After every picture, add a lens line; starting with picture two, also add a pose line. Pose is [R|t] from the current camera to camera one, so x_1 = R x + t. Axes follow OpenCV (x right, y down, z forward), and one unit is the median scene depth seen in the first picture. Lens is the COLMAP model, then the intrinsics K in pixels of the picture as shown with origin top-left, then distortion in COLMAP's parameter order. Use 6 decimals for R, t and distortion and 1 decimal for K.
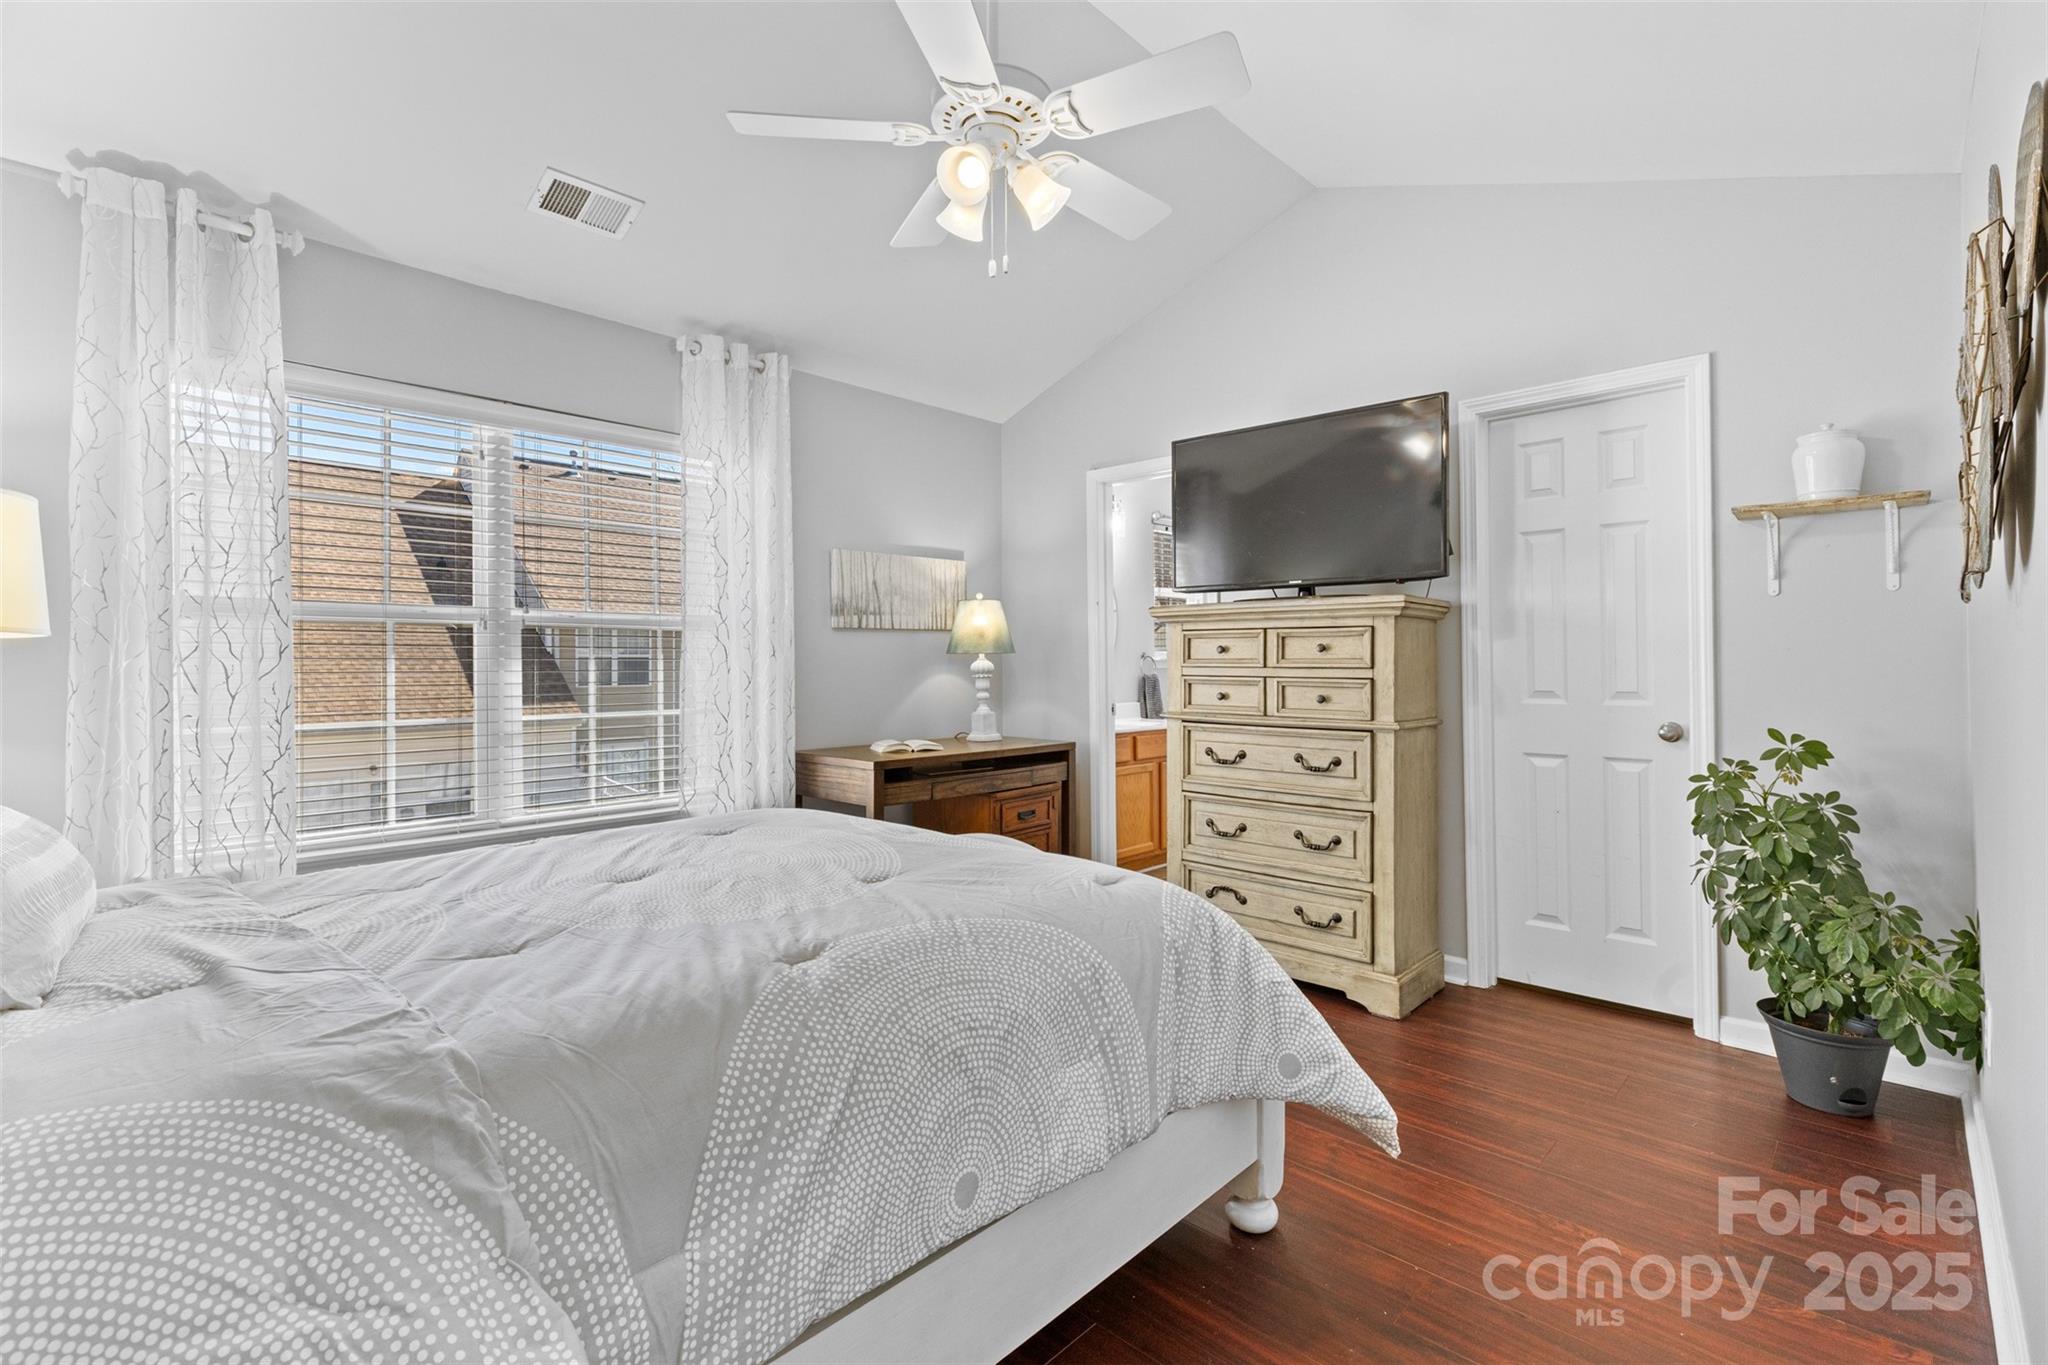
lens RADIAL K [[917.5, 0, 1020.4], [0, 917.5, 673.7], [0, 0, 1]] dist [0.001416, 0.000237]
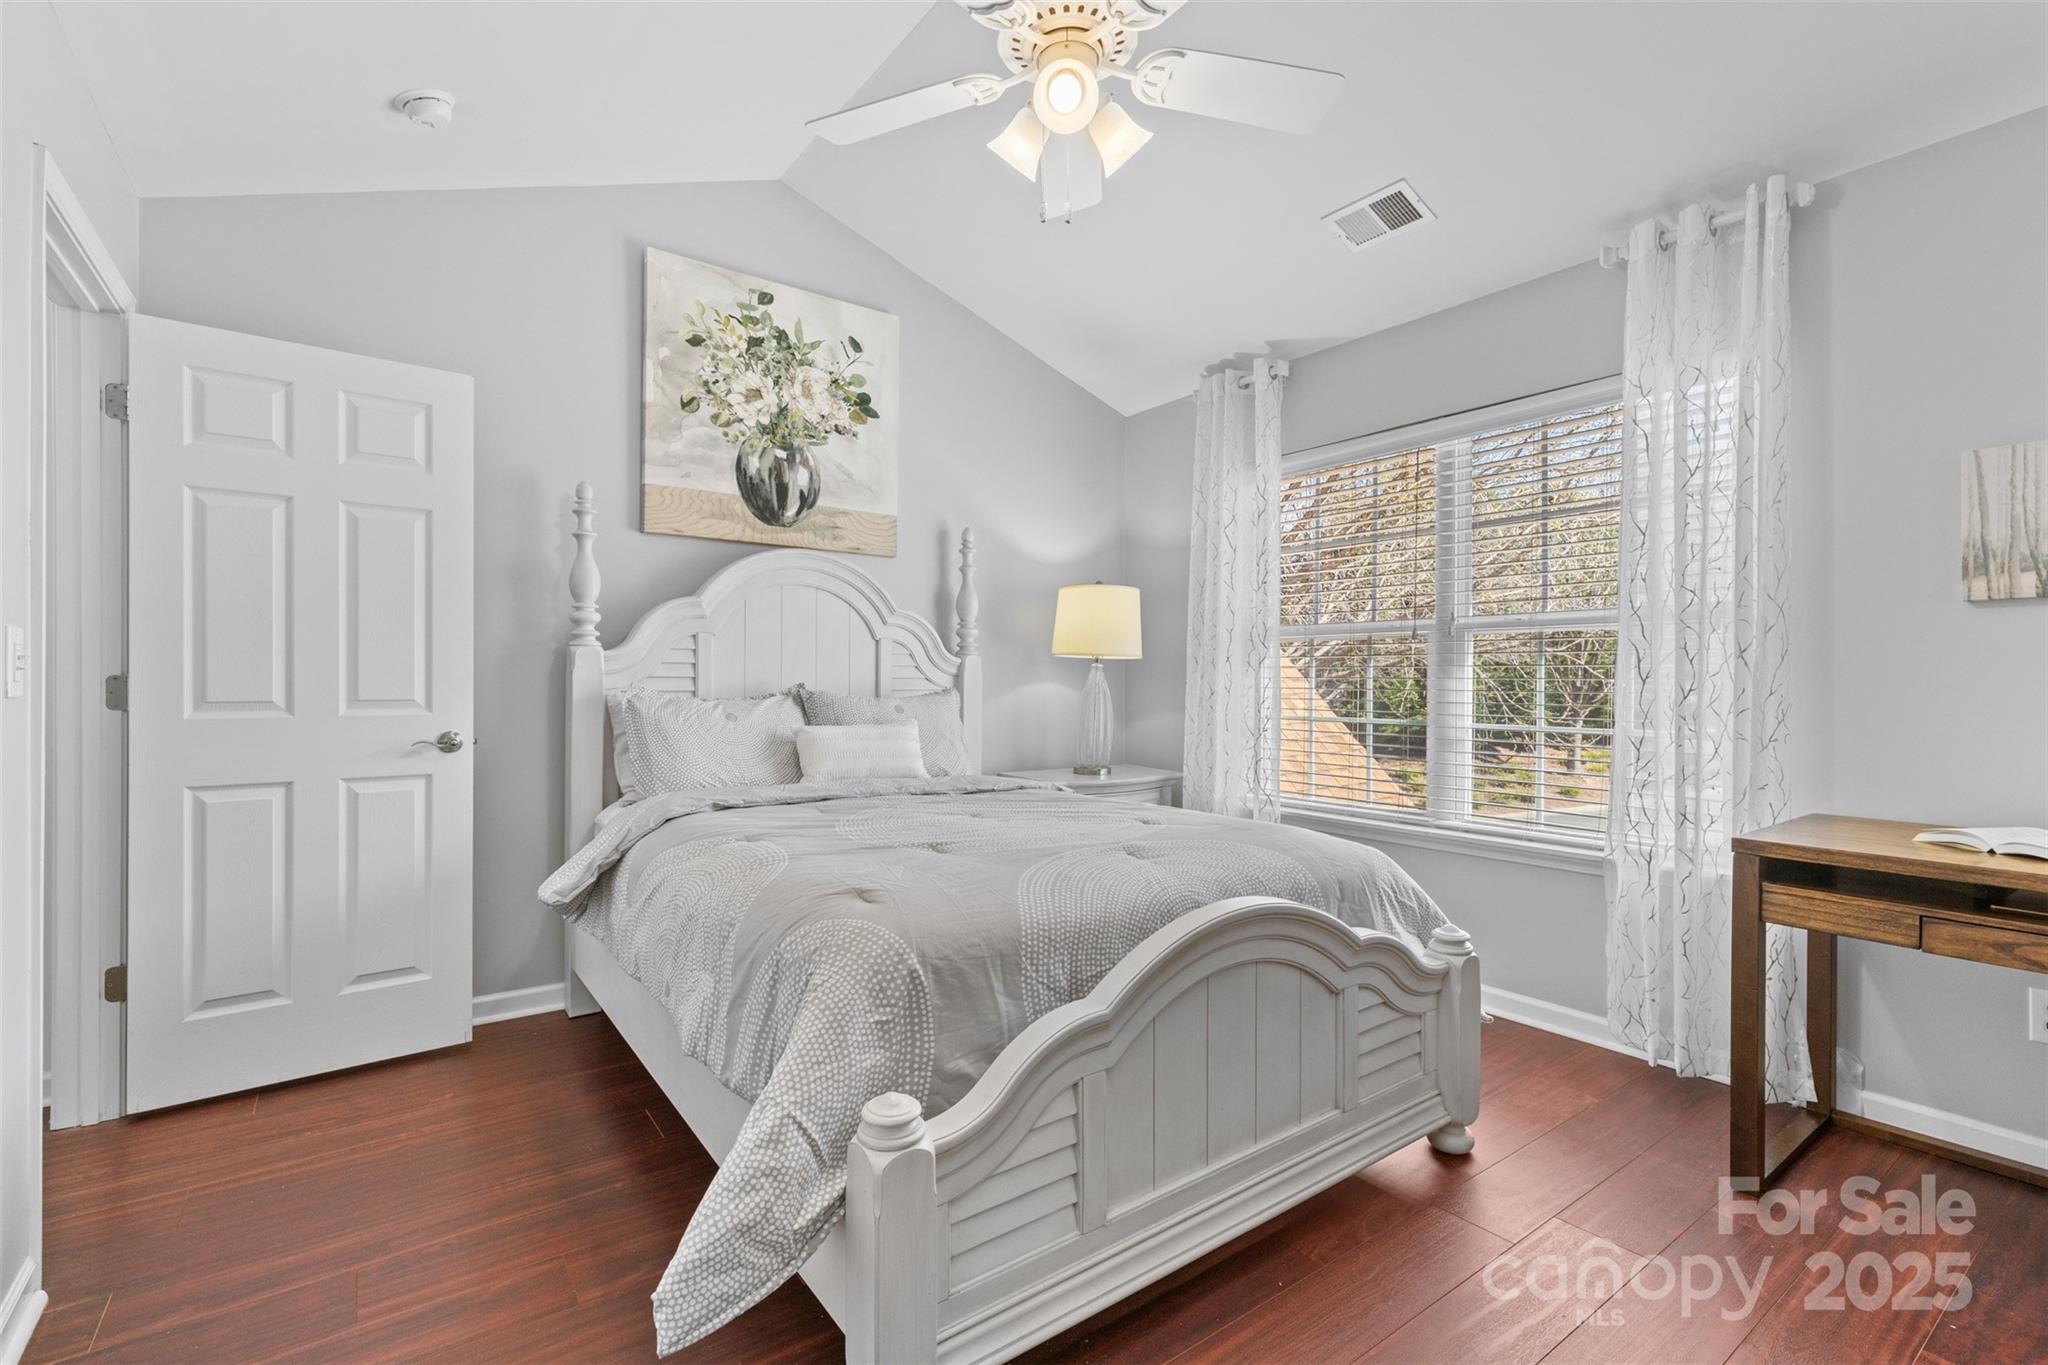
lens RADIAL K [[917.5, 0, 1020.4], [0, 917.5, 673.7], [0, 0, 1]] dist [0.001416, 0.000237]
pose [[-0.178417, 0.004866, -0.983943, 0.523879], [-0.005911, 0.999964, 0.006017, -0.010341], [0.983937, 0.006889, -0.178381, 0.698607]]
